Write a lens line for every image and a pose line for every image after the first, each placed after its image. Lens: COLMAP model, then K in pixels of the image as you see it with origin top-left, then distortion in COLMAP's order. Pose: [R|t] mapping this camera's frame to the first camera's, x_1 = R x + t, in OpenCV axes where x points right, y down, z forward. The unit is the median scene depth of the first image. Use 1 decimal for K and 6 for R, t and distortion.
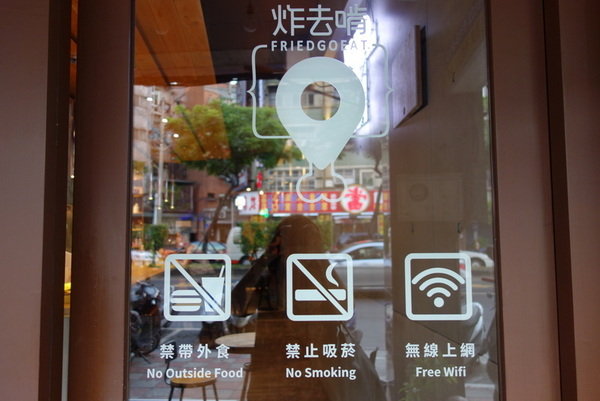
lens RADIAL K [[462.9, 0, 300.0], [0, 462.9, 200.5], [0, 0, 1]] dist [0.003622, -0.000108]
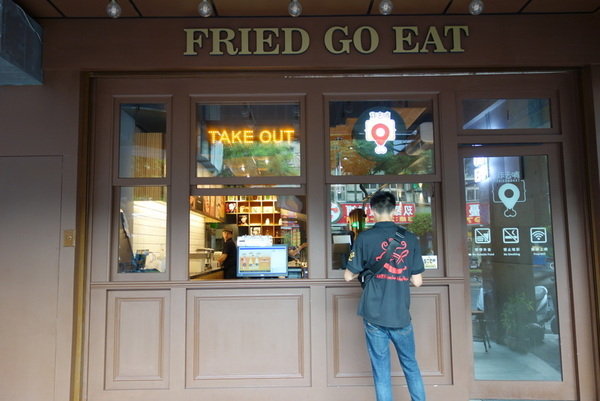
lens RADIAL K [[462.9, 0, 300.0], [0, 462.9, 200.5], [0, 0, 1]] dist [0.003622, -0.000108]
pose [[0.994340, -0.015035, -0.105173, -1.513981], [0.012148, 0.999533, -0.028038, -0.051263], [0.105545, 0.026602, 0.994059, -3.695442]]
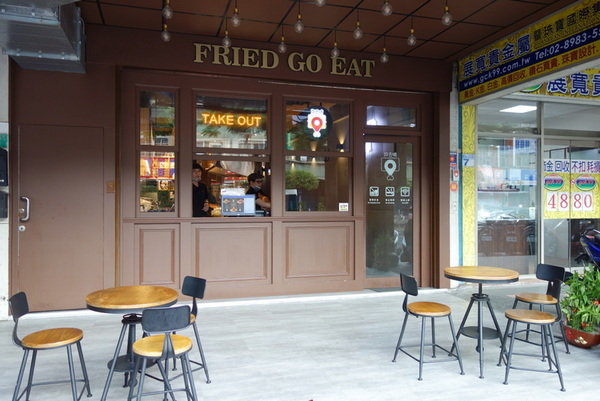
lens RADIAL K [[462.9, 0, 300.0], [0, 462.9, 200.5], [0, 0, 1]] dist [0.003622, -0.000108]
pose [[0.983308, 0.010173, 0.181664, -2.711149], [-0.022439, 0.997594, 0.065594, -0.122929], [-0.180560, -0.068576, 0.981170, -6.002769]]
